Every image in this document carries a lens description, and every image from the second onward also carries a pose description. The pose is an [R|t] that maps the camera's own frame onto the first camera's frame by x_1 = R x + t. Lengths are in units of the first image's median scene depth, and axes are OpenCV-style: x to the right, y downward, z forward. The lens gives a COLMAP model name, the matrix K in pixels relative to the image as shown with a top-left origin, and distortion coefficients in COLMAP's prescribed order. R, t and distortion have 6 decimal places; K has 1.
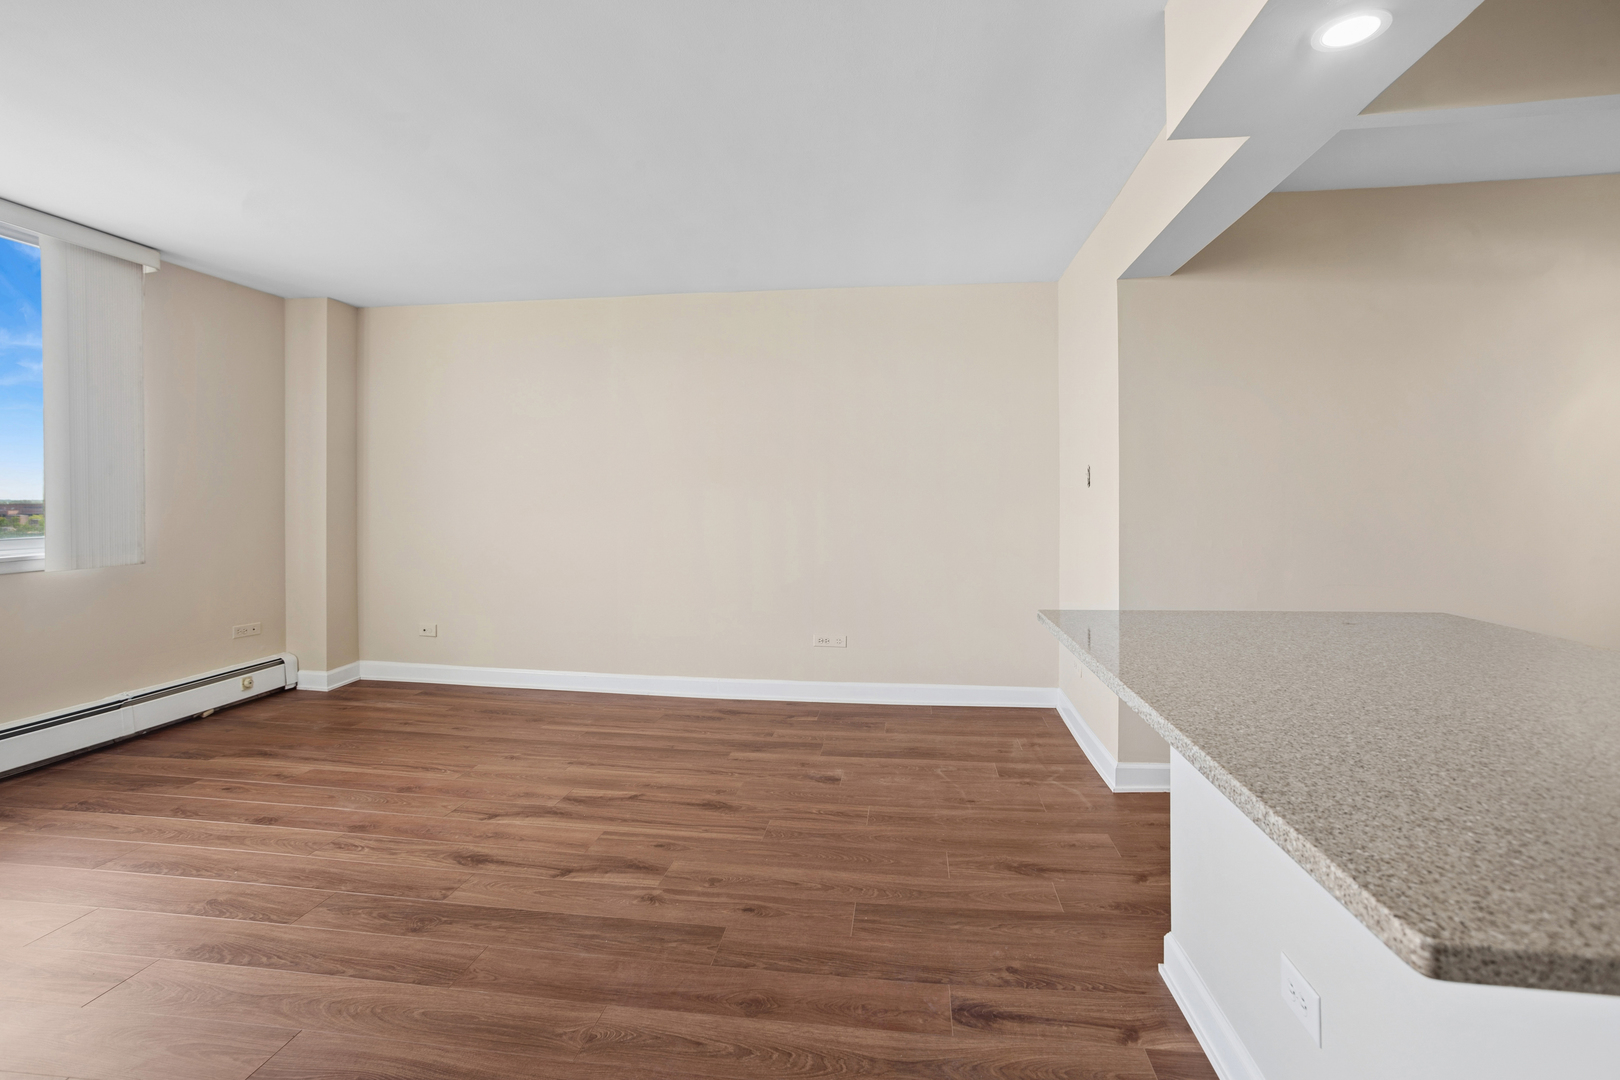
lens RADIAL K [[796.6, 0, 804.1], [0, 796.6, 503.3], [0, 0, 1]] dist [-0.073115, 0.036612]
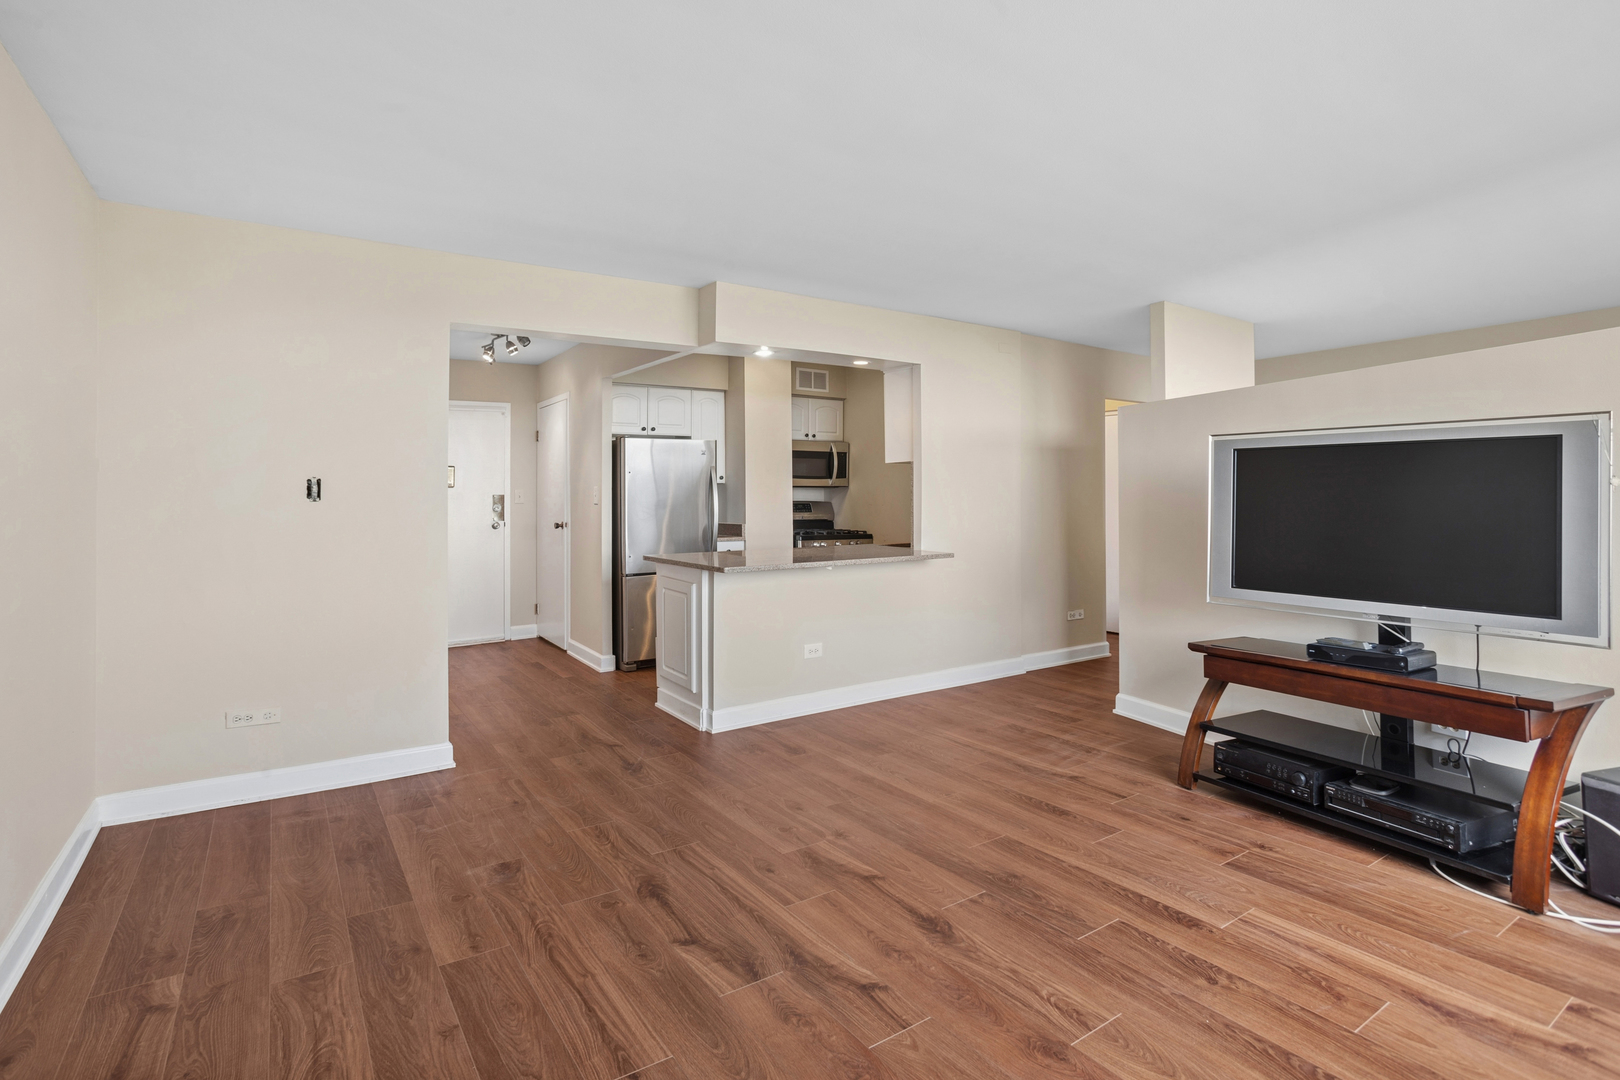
lens RADIAL K [[796.6, 0, 804.1], [0, 796.6, 503.3], [0, 0, 1]] dist [-0.073115, 0.036612]
pose [[-0.665962, -0.000887, 0.745985, -0.877350], [0.013577, 0.999819, 0.013310, -0.027829], [-0.745862, 0.018992, -0.665830, 1.505995]]
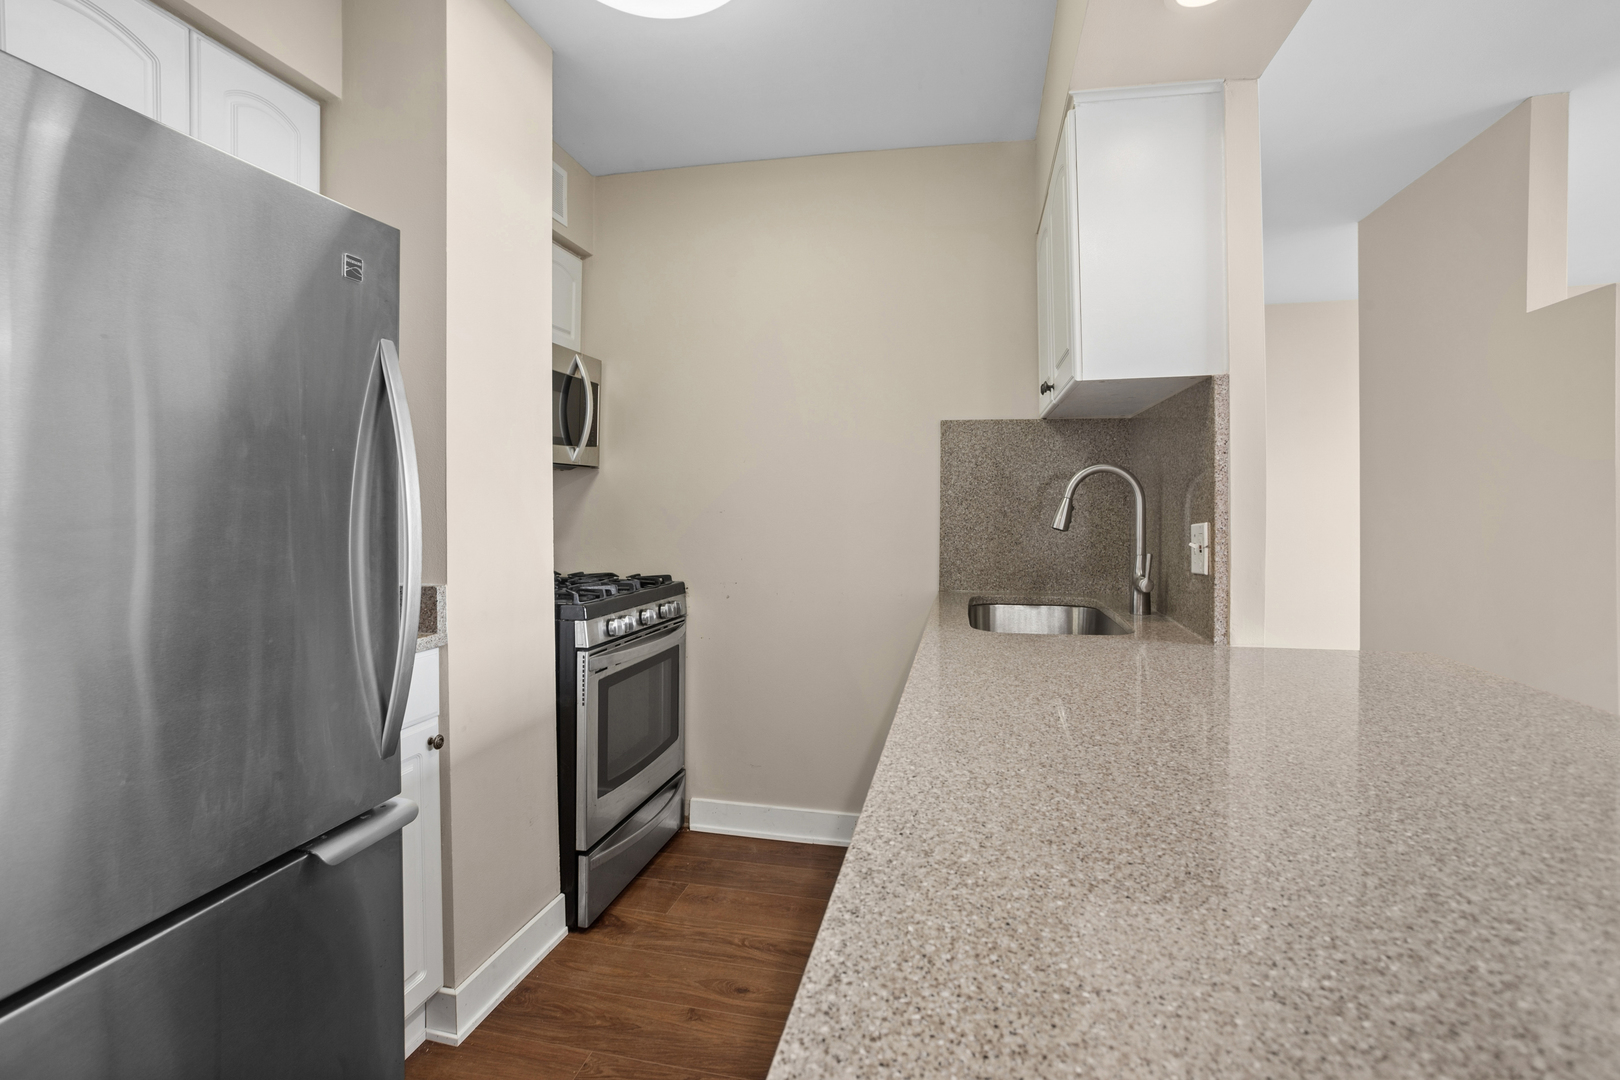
lens RADIAL K [[811.4, 0, 806.2], [0, 811.4, 507.2], [0, 0, 1]] dist [-0.053627, 0.039143]
pose [[-0.996184, 0.006163, 0.087057, 0.525965], [0.008058, 0.999738, 0.021431, -0.014158], [-0.086902, 0.022051, -0.995973, 0.757835]]
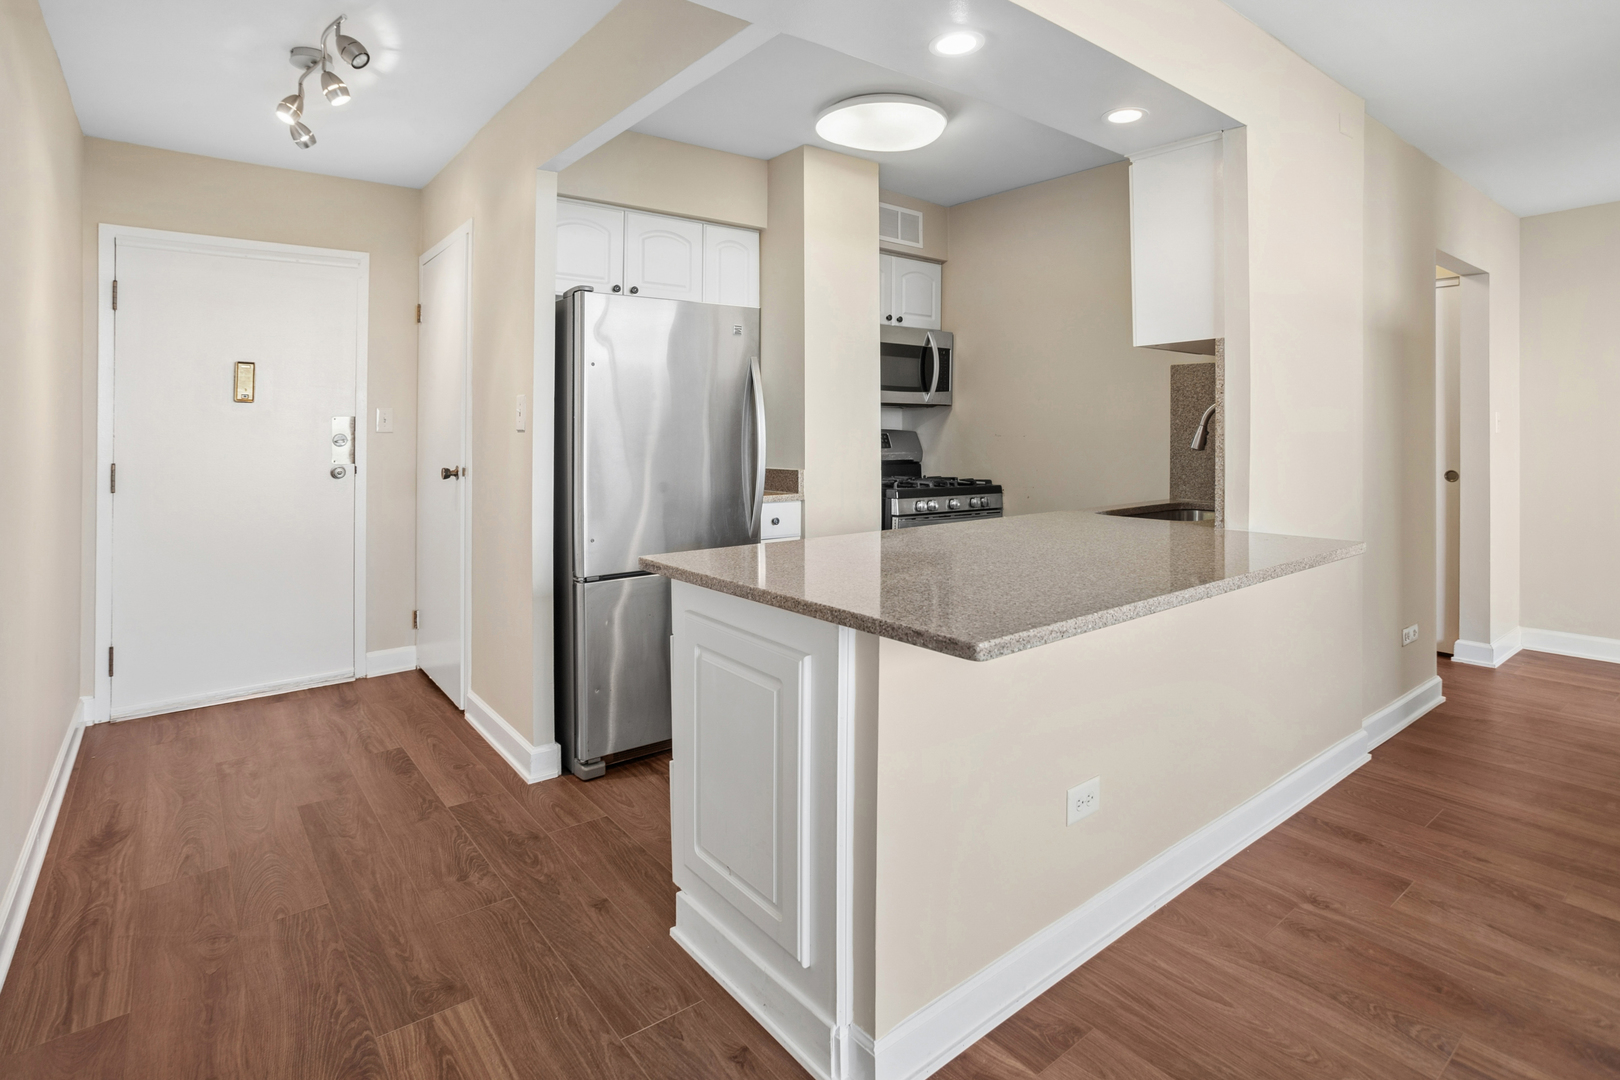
lens RADIAL K [[822.1, 0, 805.3], [0, 822.1, 429.8], [0, 0, 1]] dist [-0.050861, 0.026248]
pose [[-0.716442, 0.005606, 0.697624, 0.000792], [0.010844, 0.999936, 0.003100, -0.007569], [-0.697562, 0.009786, -0.716457, 1.048979]]
